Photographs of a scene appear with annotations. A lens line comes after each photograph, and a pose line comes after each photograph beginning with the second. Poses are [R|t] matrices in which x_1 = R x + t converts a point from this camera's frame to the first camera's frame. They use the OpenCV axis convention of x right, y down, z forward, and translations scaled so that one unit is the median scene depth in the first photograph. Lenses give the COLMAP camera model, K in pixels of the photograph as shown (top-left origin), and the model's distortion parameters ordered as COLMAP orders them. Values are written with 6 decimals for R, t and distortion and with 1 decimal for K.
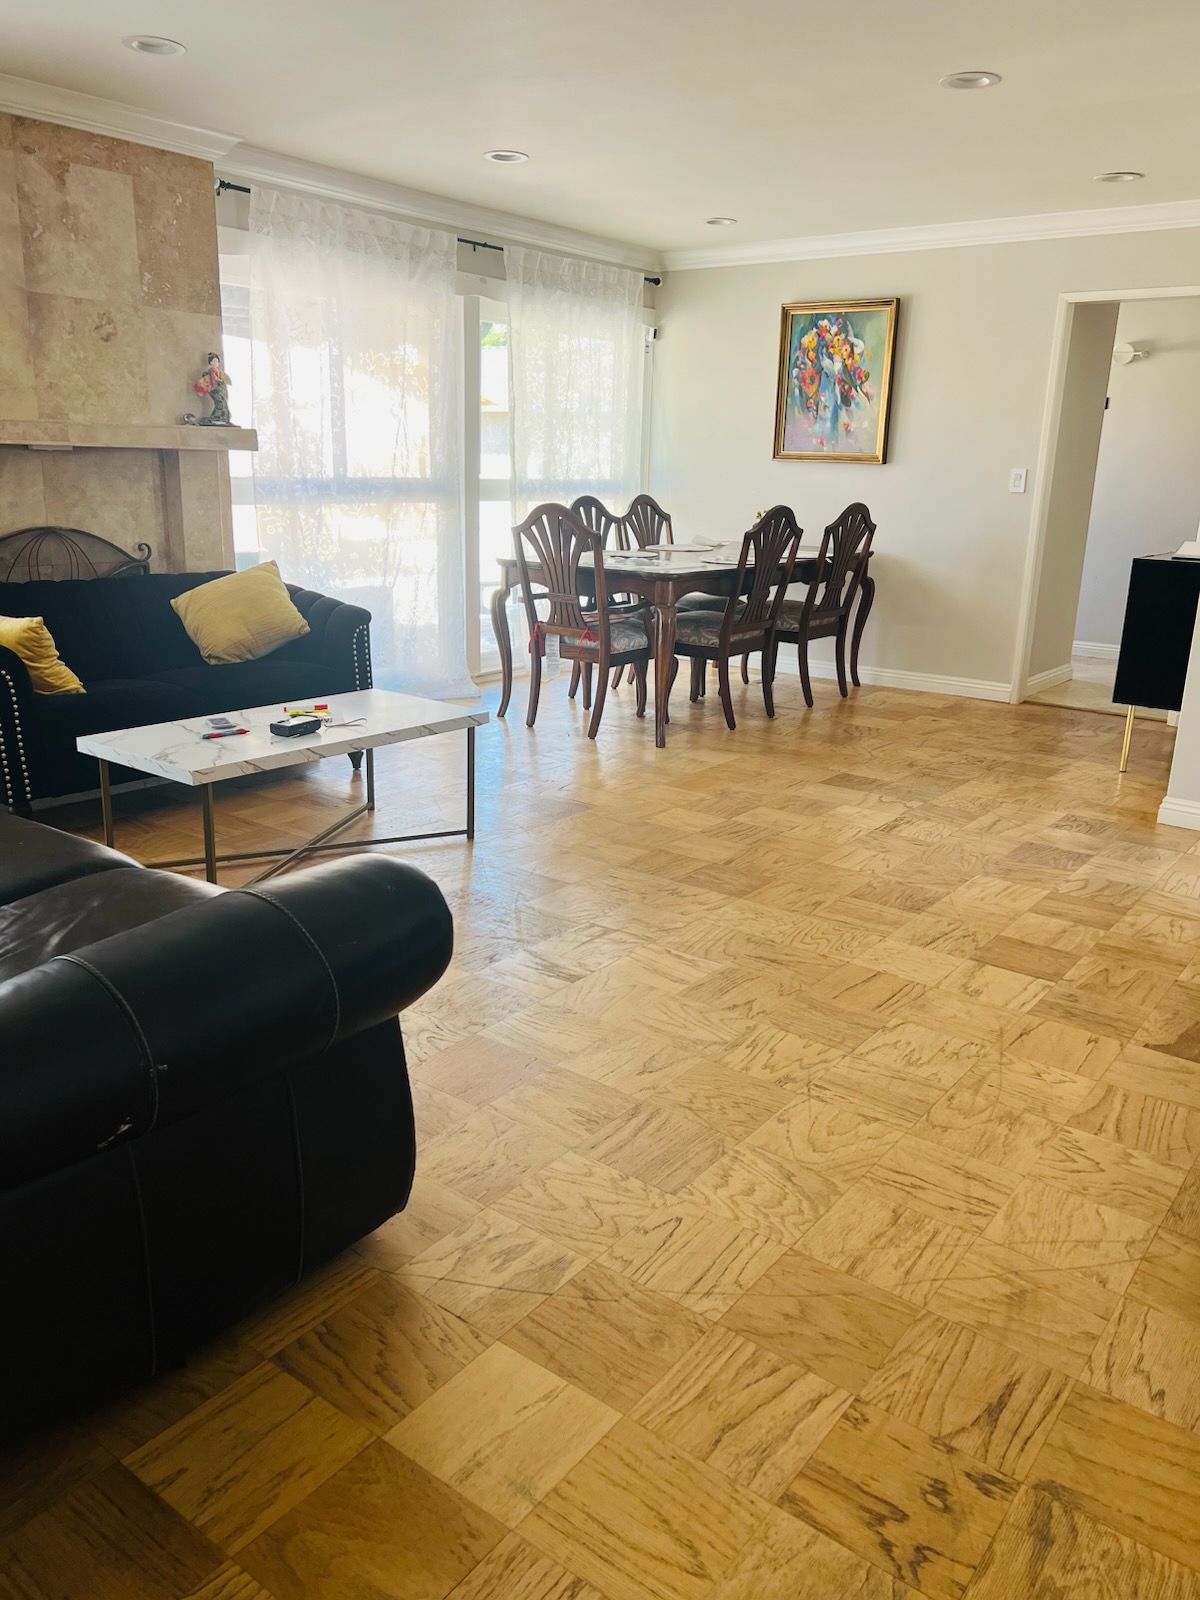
lens RADIAL K [[1208.4, 0, 595.0], [0, 1208.4, 806.4], [0, 0, 1]] dist [0.041185, -0.052484]
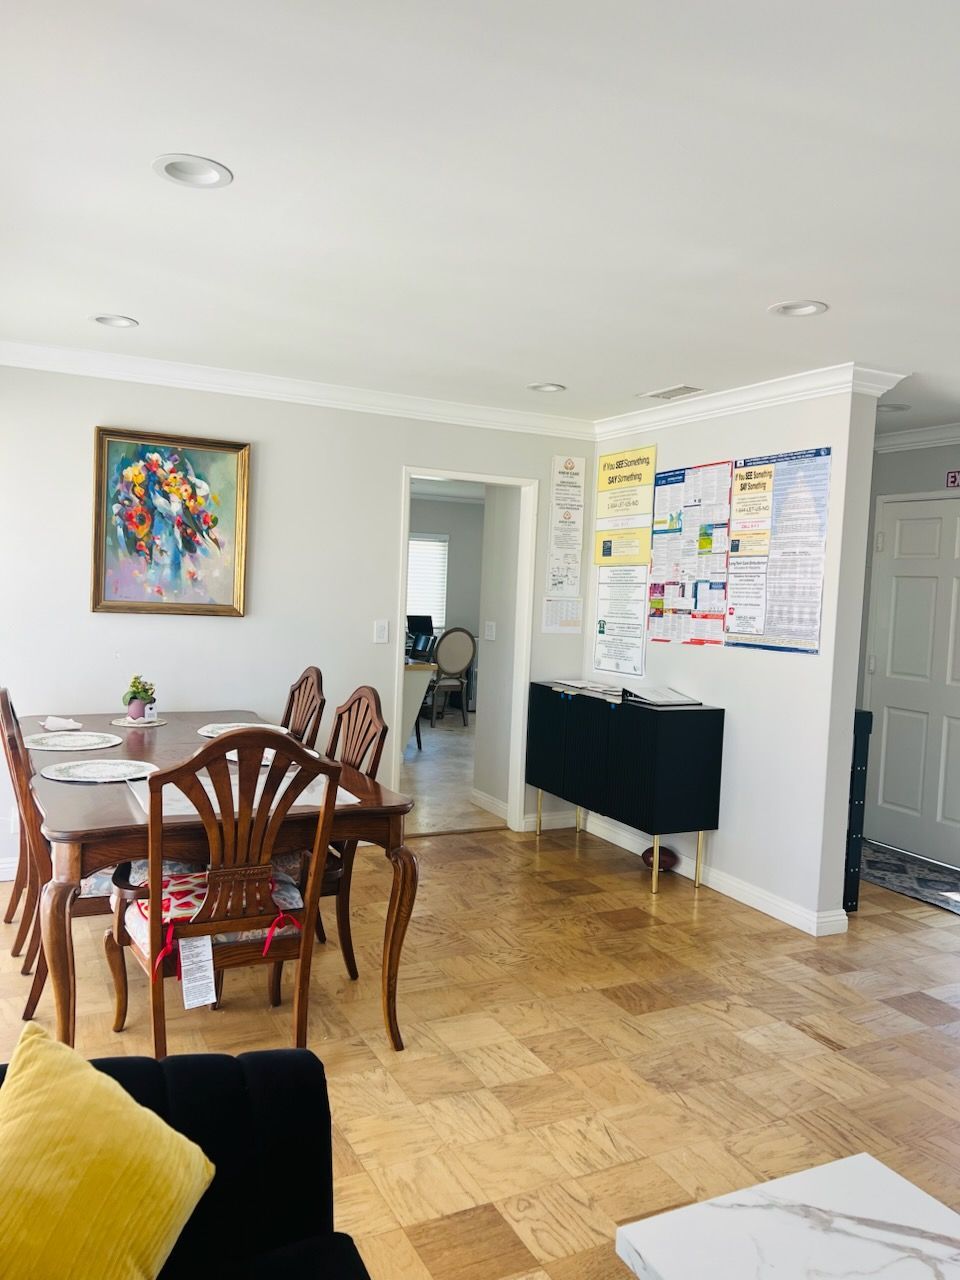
lens RADIAL K [[966.7, 0, 475.7], [0, 966.7, 637.3], [0, 0, 1]] dist [0.041185, -0.052484]
pose [[0.425176, -0.057227, 0.903300, -0.462706], [0.219962, 0.974613, -0.041789, -0.274271], [-0.877976, 0.216459, 0.426969, 0.752389]]
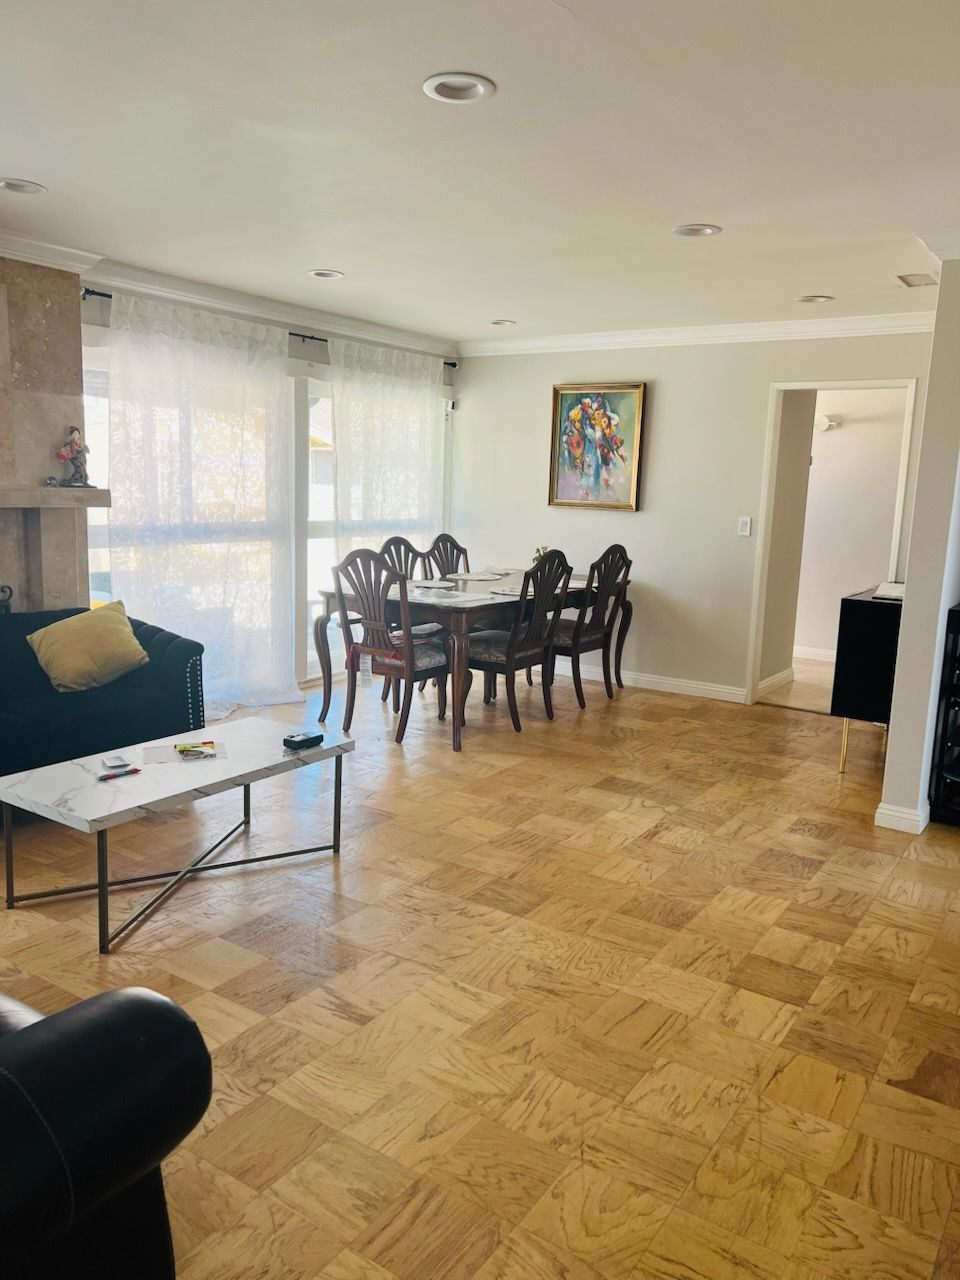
lens RADIAL K [[966.7, 0, 476.6], [0, 966.7, 642.6], [0, 0, 1]] dist [0.041185, -0.052484]
pose [[0.998071, -0.002937, 0.062021, 0.017399], [0.009850, 0.993719, -0.111467, -0.055379], [-0.061304, 0.111863, 0.991831, 0.061749]]
